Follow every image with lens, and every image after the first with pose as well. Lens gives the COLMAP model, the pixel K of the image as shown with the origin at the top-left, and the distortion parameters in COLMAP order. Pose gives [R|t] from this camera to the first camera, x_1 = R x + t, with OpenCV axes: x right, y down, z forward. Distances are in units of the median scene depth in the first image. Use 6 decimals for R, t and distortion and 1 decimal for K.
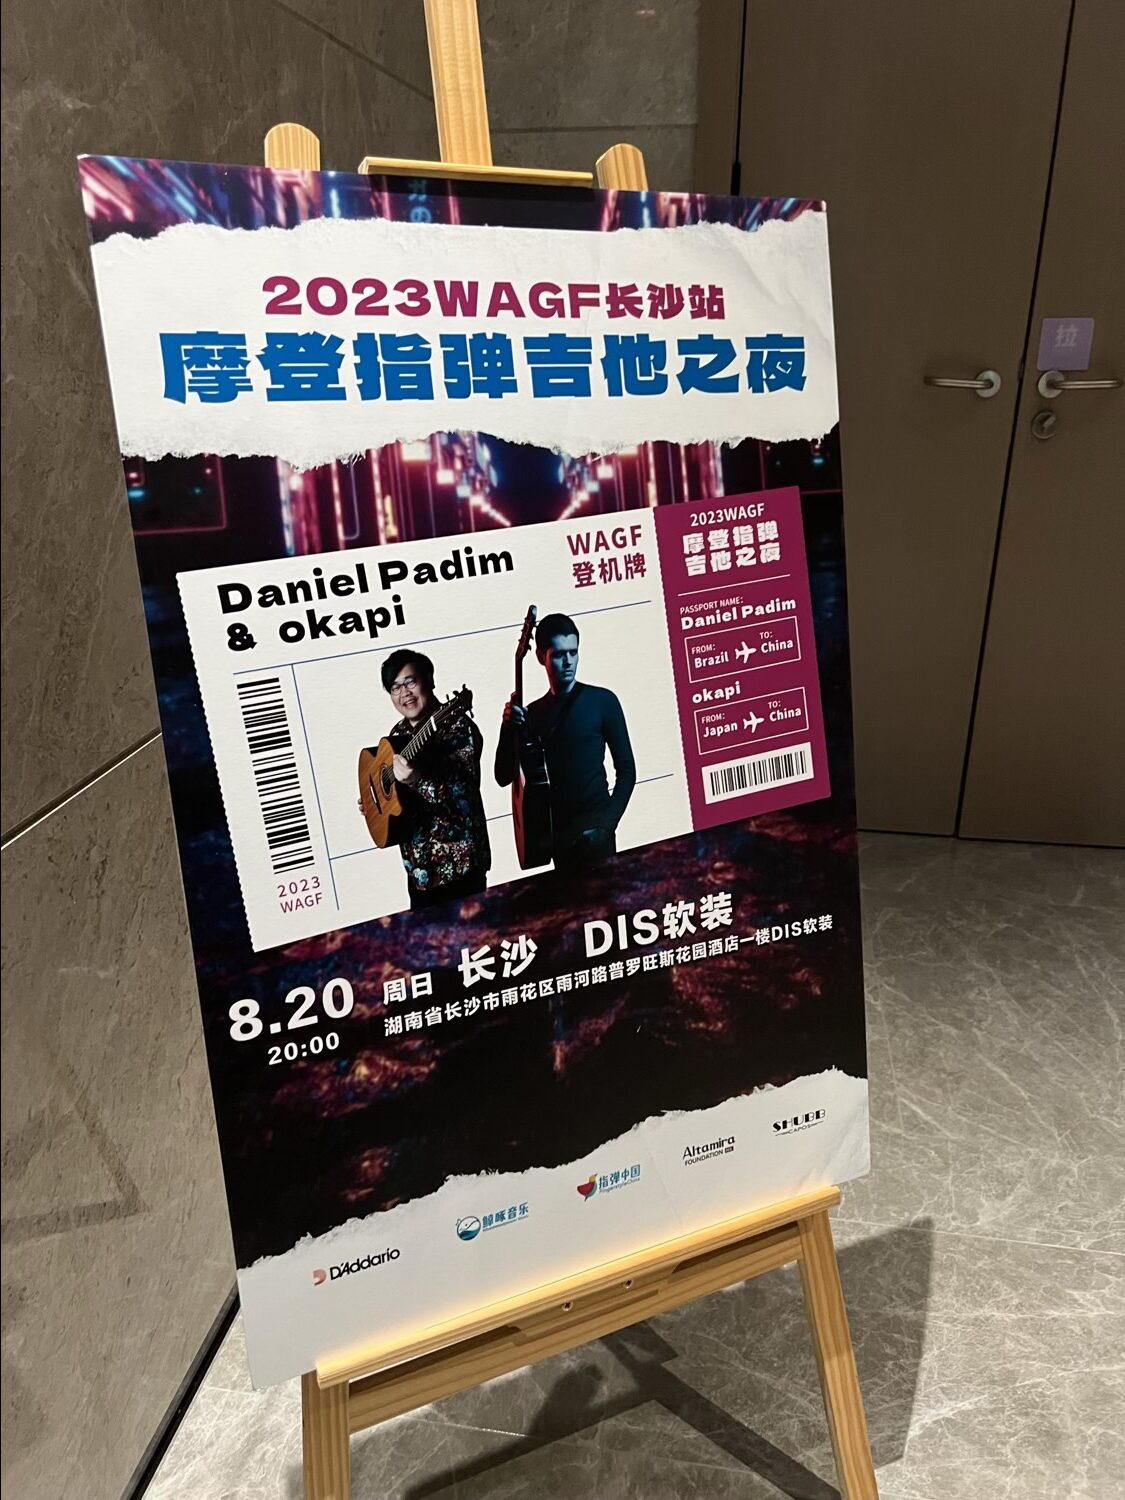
lens RADIAL K [[1133.5, 0, 557.7], [0, 1133.5, 758.5], [0, 0, 1]] dist [0.027832, -0.025024]
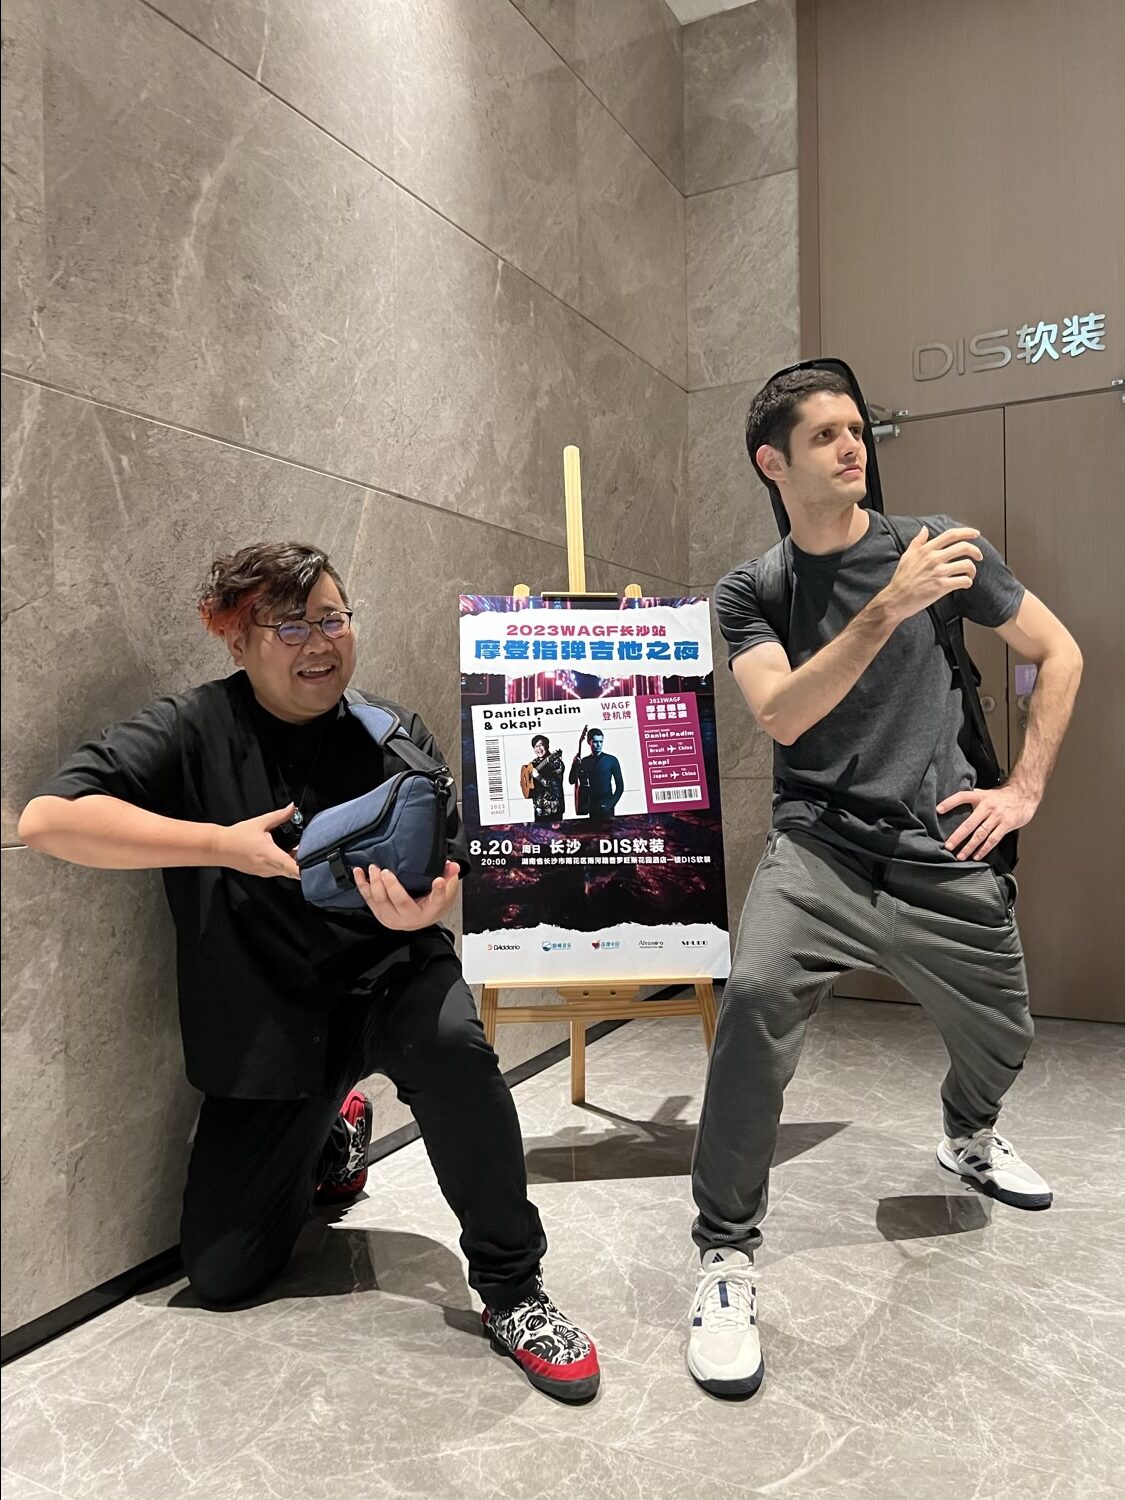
lens RADIAL K [[1133.5, 0, 563.0], [0, 1133.5, 748.2], [0, 0, 1]] dist [0.027832, -0.025024]
pose [[0.947861, -0.015724, -0.318296, 0.843828], [-0.101448, 0.931936, -0.348142, 0.937922], [0.302106, 0.362281, 0.881751, -1.560727]]
